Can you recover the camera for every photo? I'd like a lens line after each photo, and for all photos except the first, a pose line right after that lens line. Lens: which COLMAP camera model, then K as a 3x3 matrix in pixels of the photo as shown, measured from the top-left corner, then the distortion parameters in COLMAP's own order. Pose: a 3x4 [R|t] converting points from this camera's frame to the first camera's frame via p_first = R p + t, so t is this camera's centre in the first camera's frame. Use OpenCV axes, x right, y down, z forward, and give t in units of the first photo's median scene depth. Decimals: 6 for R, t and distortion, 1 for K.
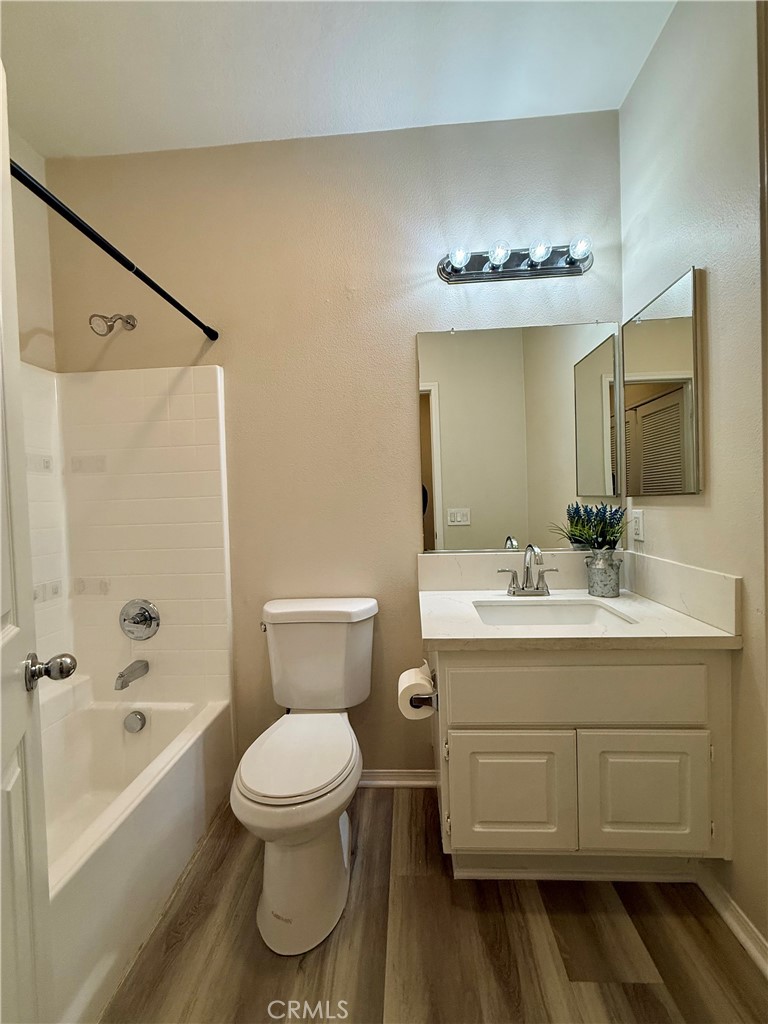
lens RADIAL K [[408.7, 0, 386.8], [0, 408.7, 508.8], [0, 0, 1]] dist [-0.002699, -0.000630]
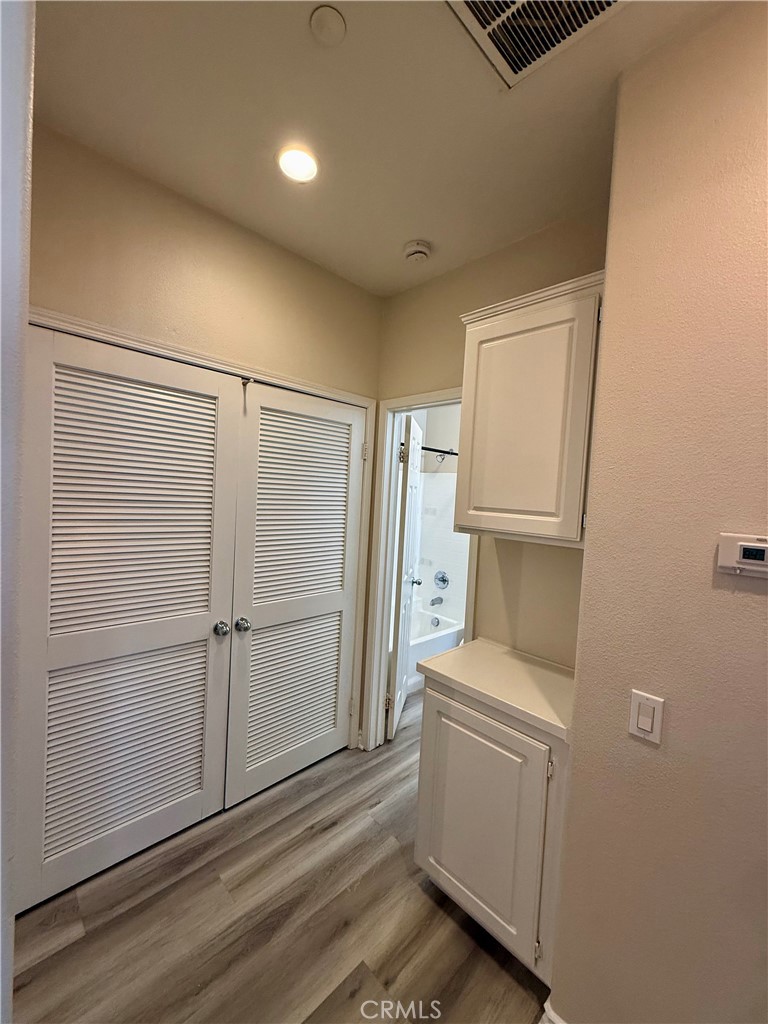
lens RADIAL K [[408.7, 0, 386.8], [0, 408.7, 508.8], [0, 0, 1]] dist [-0.002699, -0.000630]
pose [[0.738619, 0.099214, -0.666782, 0.678609], [-0.094815, 0.994568, 0.042957, -0.202949], [0.667422, 0.031492, 0.744014, -0.956430]]
